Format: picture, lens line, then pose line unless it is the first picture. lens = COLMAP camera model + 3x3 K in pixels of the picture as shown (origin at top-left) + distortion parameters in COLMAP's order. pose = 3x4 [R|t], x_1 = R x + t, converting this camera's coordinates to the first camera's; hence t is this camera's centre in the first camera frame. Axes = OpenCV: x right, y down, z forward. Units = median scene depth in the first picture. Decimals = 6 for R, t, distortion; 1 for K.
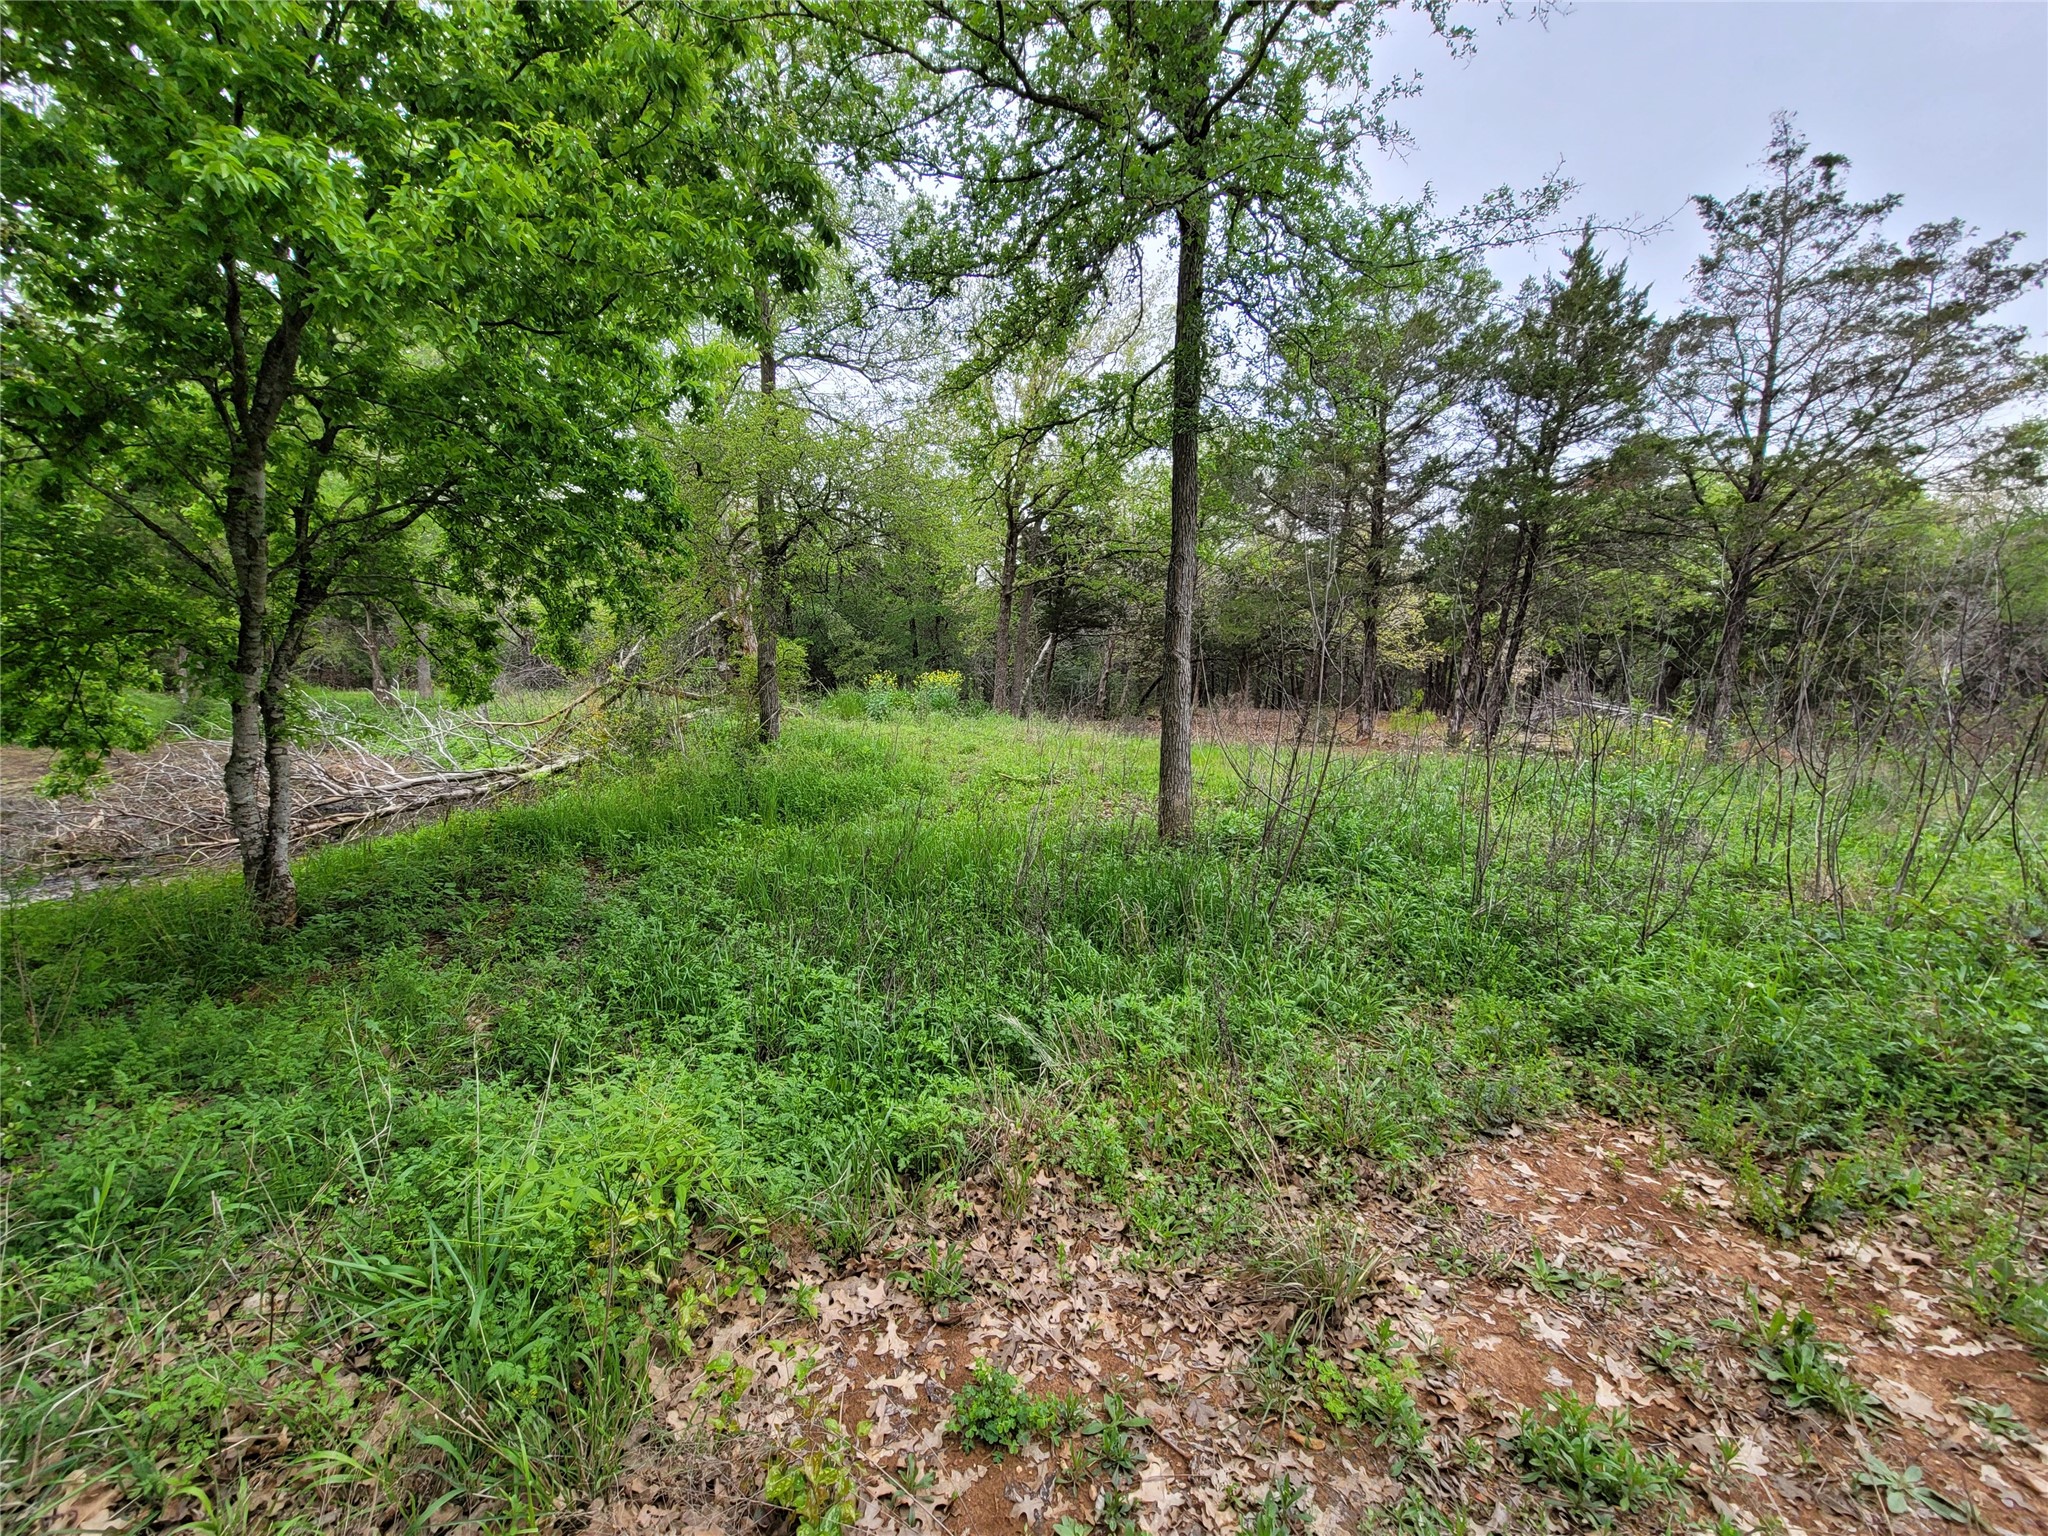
lens RADIAL K [[861.6, 0, 1024.0], [0, 861.6, 768.0], [0, 0, 1]] dist [0.000928, 0.000478]
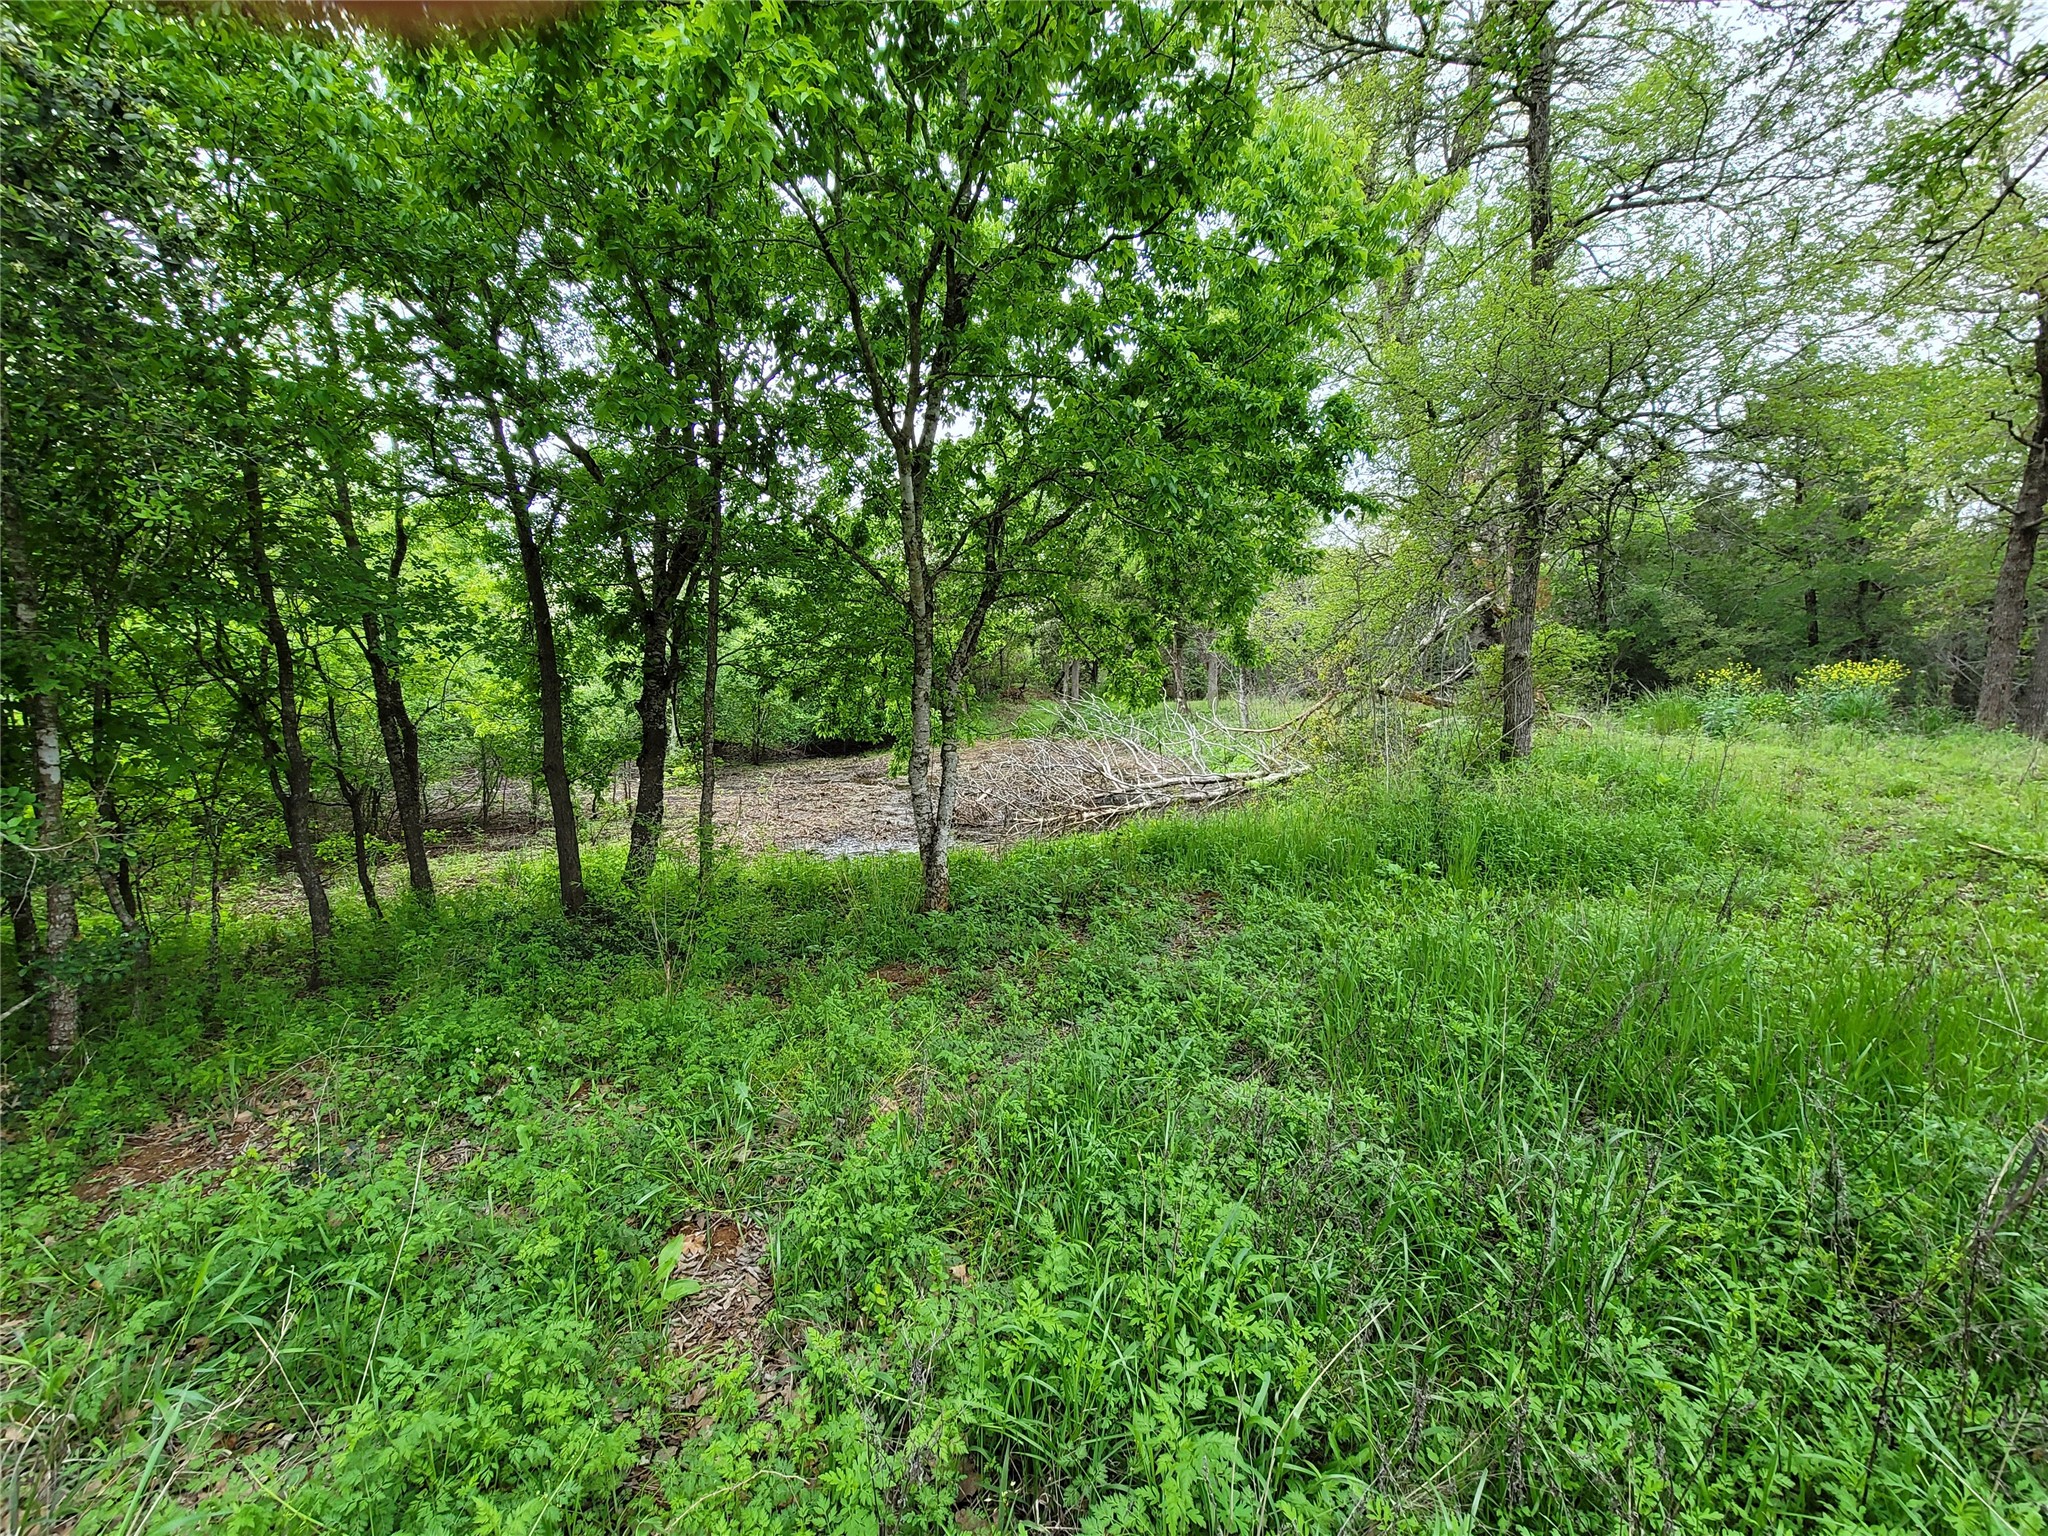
lens RADIAL K [[861.6, 0, 1024.0], [0, 861.6, 768.0], [0, 0, 1]] dist [0.000928, 0.000478]
pose [[0.643718, 0.054723, -0.763303, -0.001380], [-0.063420, 0.997824, 0.018053, -0.008566], [0.762630, 0.036788, 0.645788, 0.166990]]
